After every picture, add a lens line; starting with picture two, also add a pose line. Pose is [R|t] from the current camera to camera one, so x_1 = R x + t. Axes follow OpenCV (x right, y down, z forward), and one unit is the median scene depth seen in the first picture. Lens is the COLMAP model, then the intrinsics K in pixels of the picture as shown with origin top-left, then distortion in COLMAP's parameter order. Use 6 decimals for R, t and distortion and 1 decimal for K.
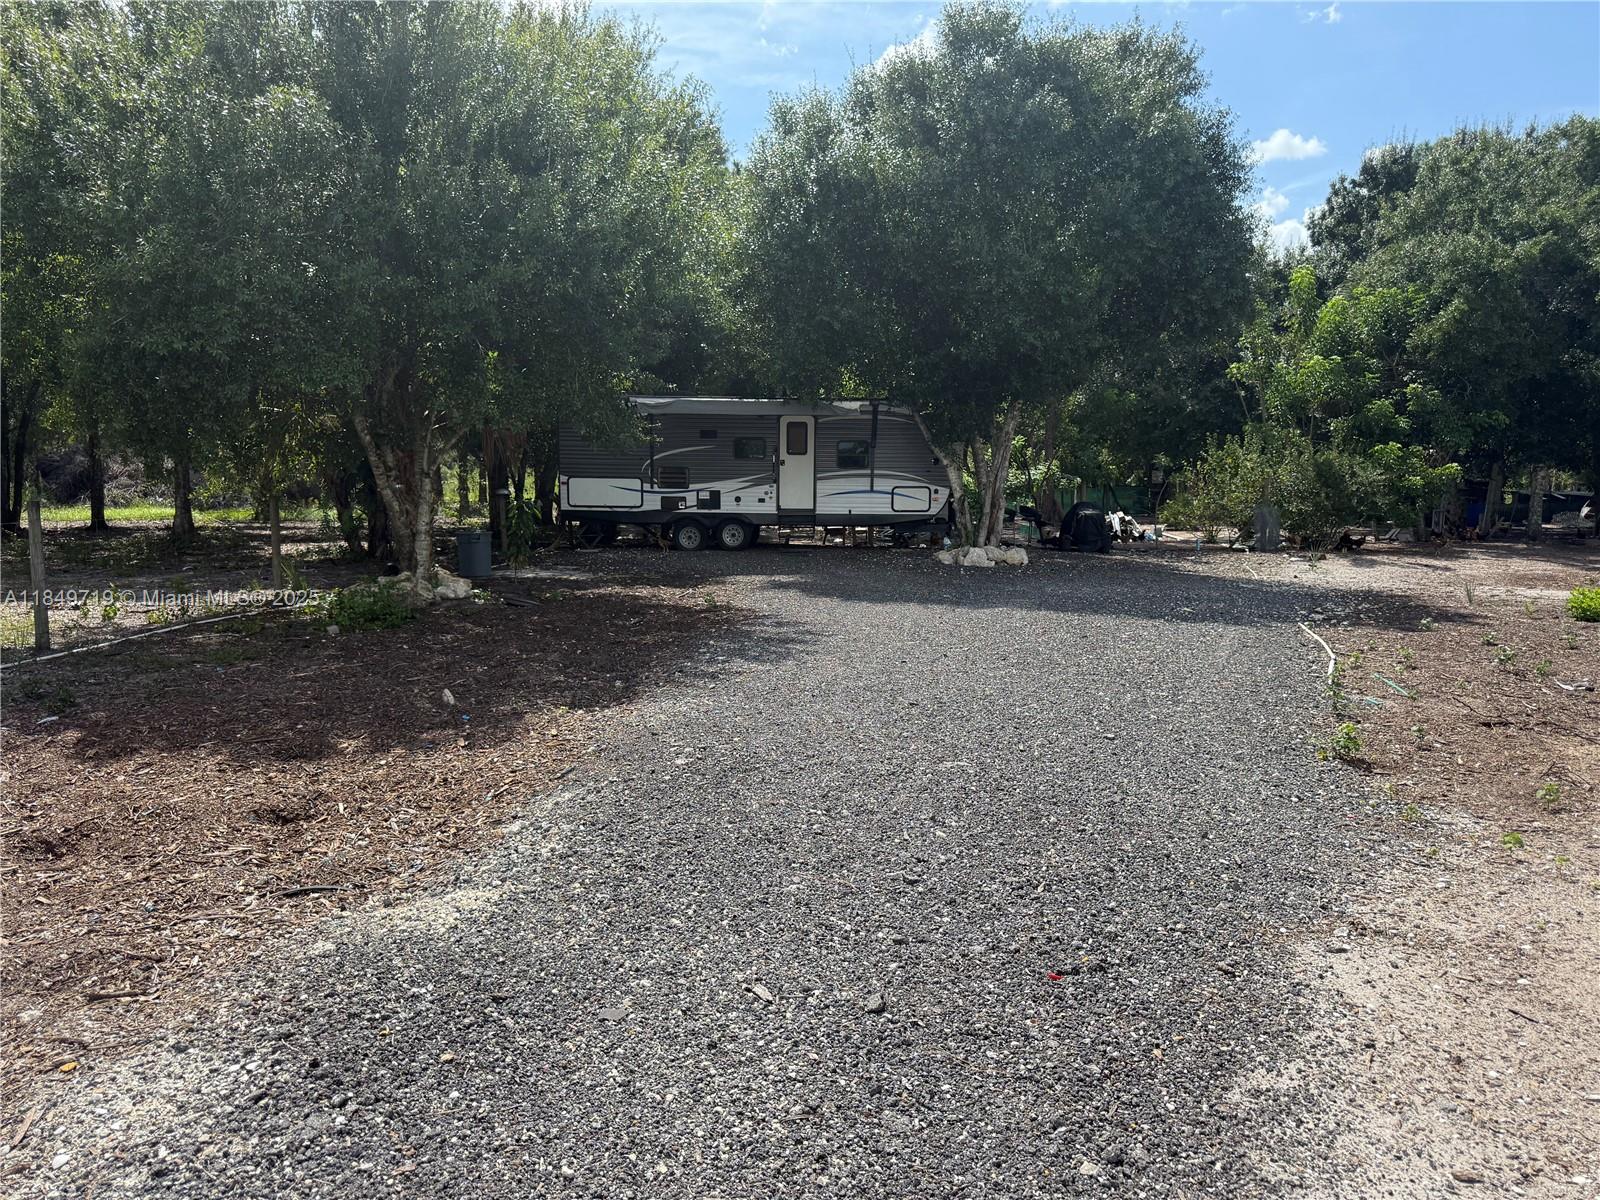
lens RADIAL K [[1122.3, 0, 796.6], [0, 1122.3, 602.6], [0, 0, 1]] dist [0.032479, -0.000826]
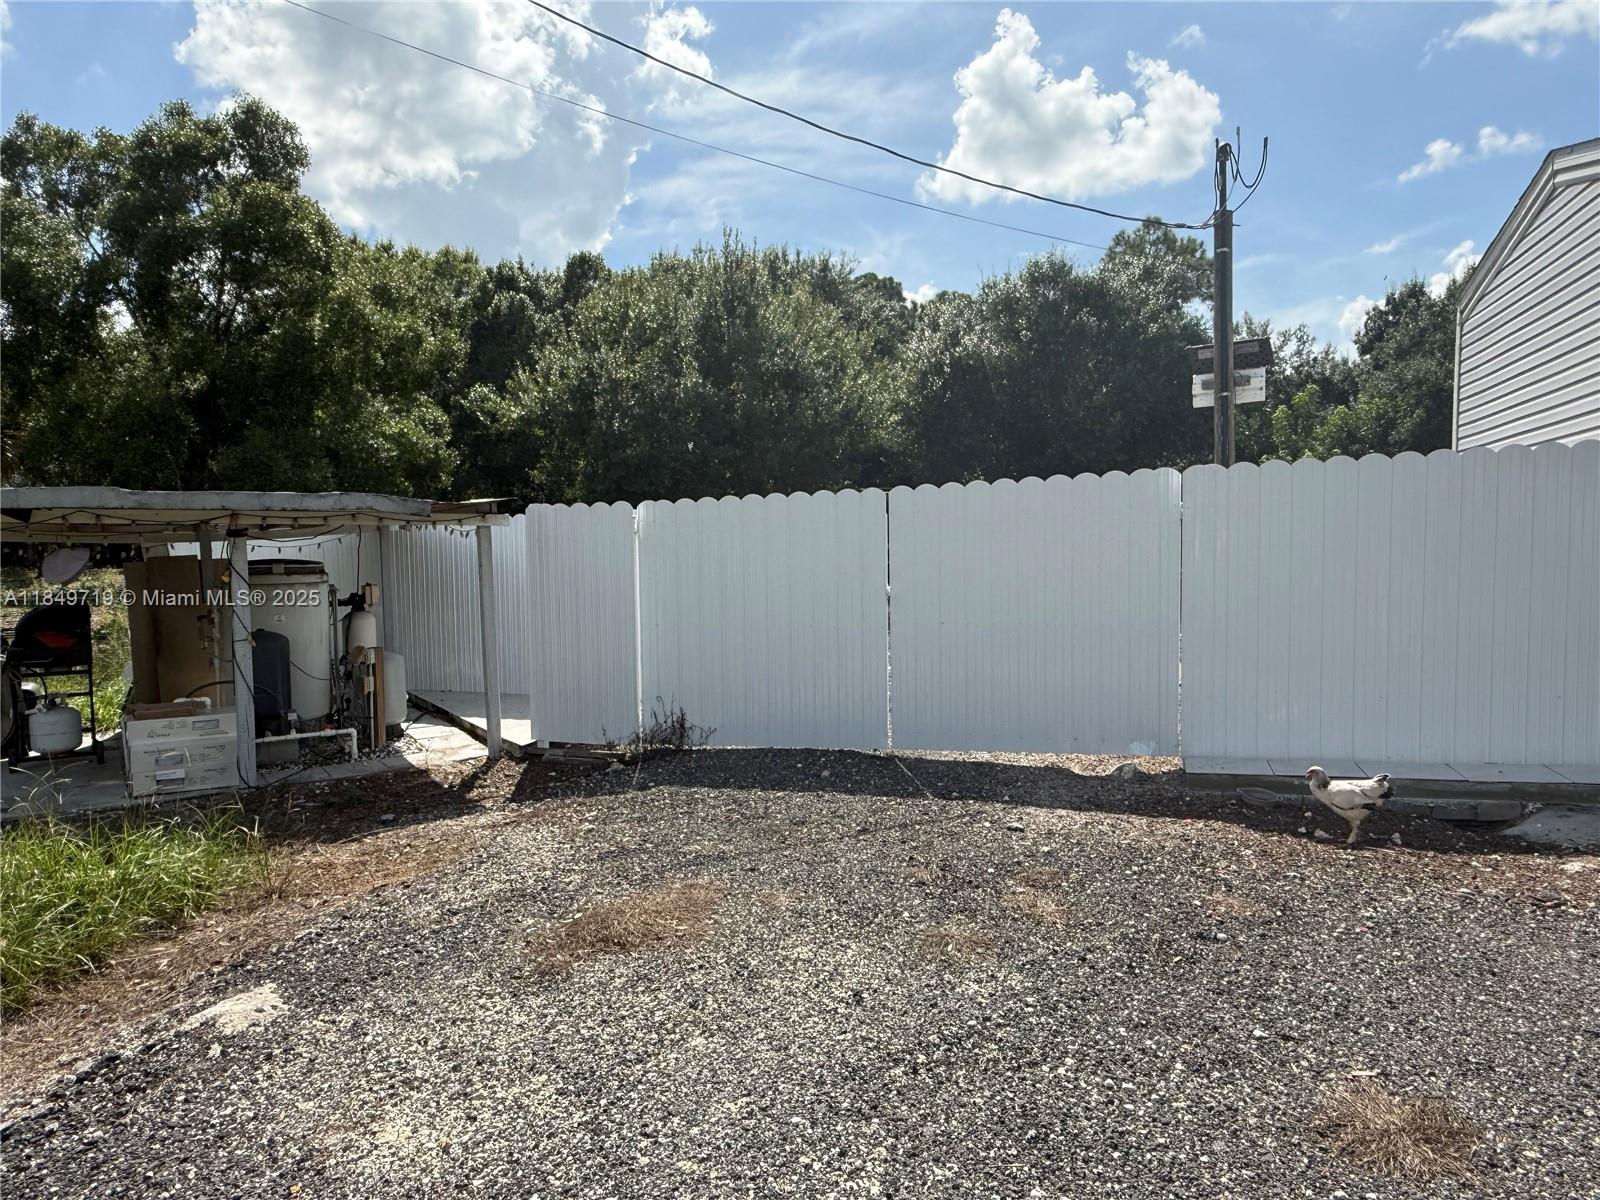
lens RADIAL K [[1044.0, 0, 799.7], [0, 1044.0, 600.8], [0, 0, 1]] dist [0.007878, 0.000302]
pose [[0.985372, 0.000404, -0.170417, 0.064032], [-0.008460, 0.998880, -0.046550, 0.053381], [0.170208, 0.047311, 0.984272, -0.565897]]
